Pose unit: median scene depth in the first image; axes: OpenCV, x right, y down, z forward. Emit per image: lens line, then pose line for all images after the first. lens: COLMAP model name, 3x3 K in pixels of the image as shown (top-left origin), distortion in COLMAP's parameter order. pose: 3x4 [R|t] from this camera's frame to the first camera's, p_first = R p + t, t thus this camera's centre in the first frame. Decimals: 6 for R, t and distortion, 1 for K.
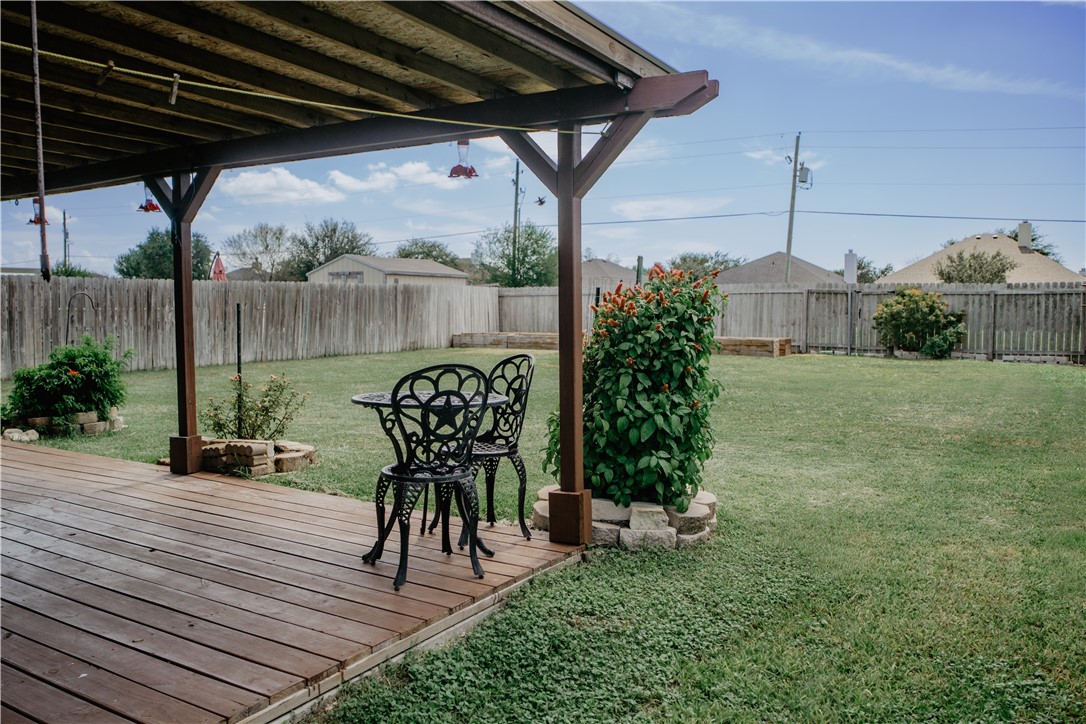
lens RADIAL K [[865.3, 0, 544.1], [0, 865.3, 361.9], [0, 0, 1]] dist [-0.060456, 0.034357]
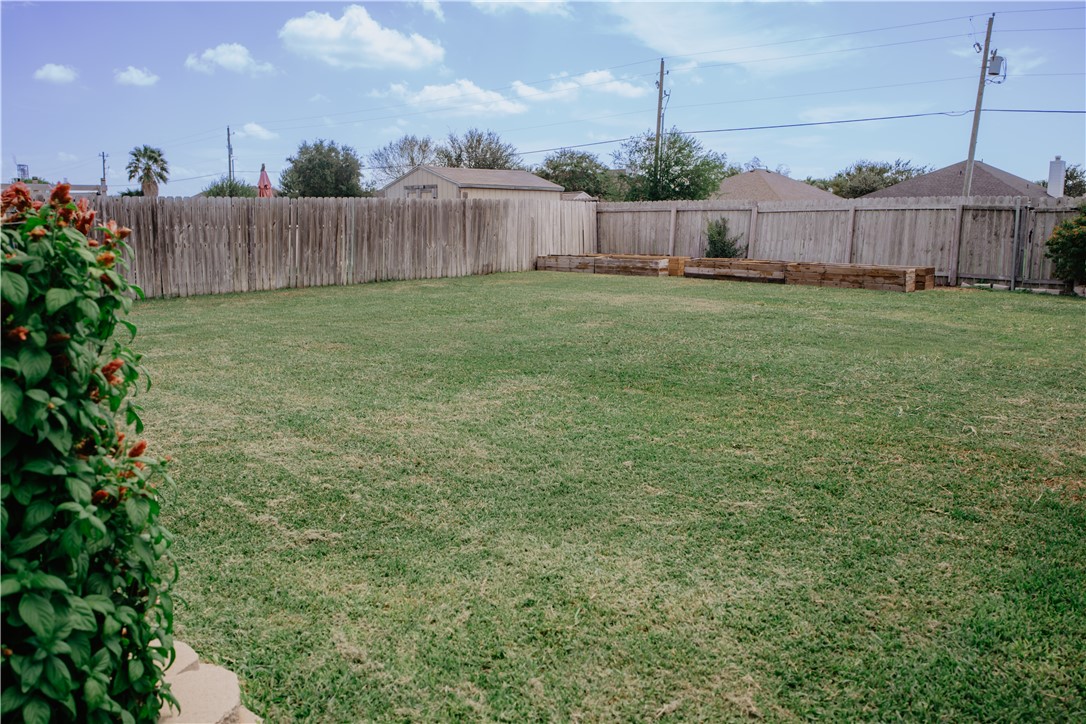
lens RADIAL K [[865.3, 0, 544.9], [0, 865.3, 361.9], [0, 0, 1]] dist [-0.060456, 0.034357]
pose [[0.979080, 0.033583, -0.200687, 0.091154], [-0.013428, 0.994800, 0.100958, -0.014735], [0.203034, -0.096151, 0.974439, 0.143313]]
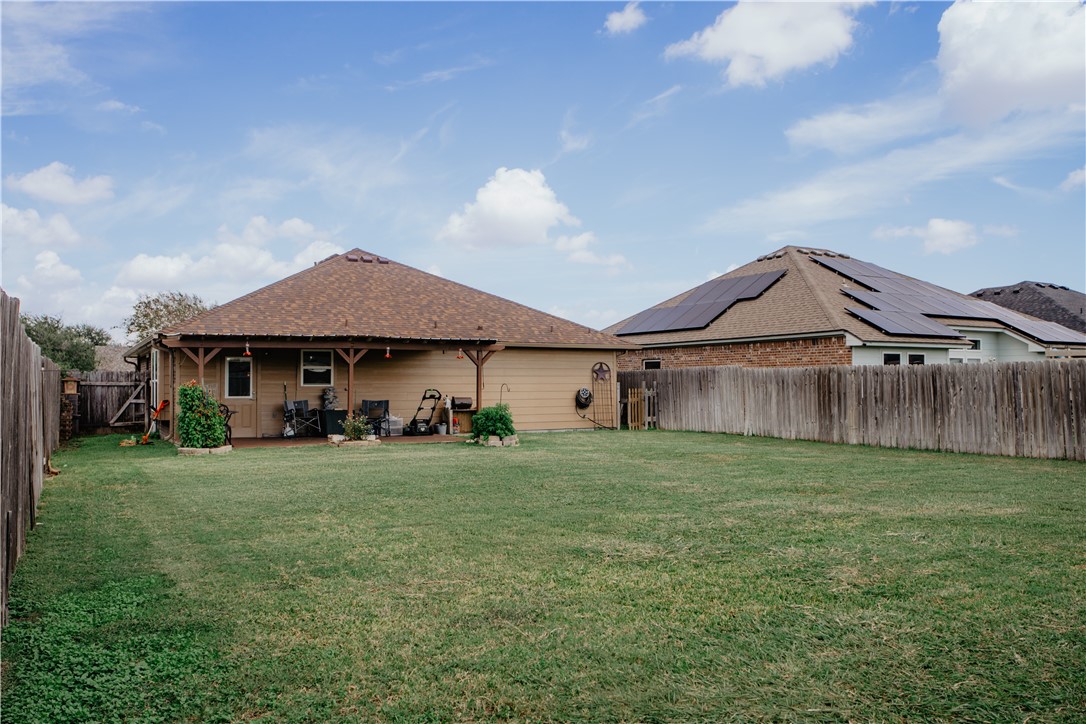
lens RADIAL K [[865.3, 0, 542.7], [0, 865.3, 364.6], [0, 0, 1]] dist [-0.060456, 0.034357]
pose [[-0.467144, -0.018370, -0.883991, 0.505354], [-0.056782, 0.998344, 0.009260, -0.057444], [0.882356, 0.054520, -0.467413, 0.782504]]
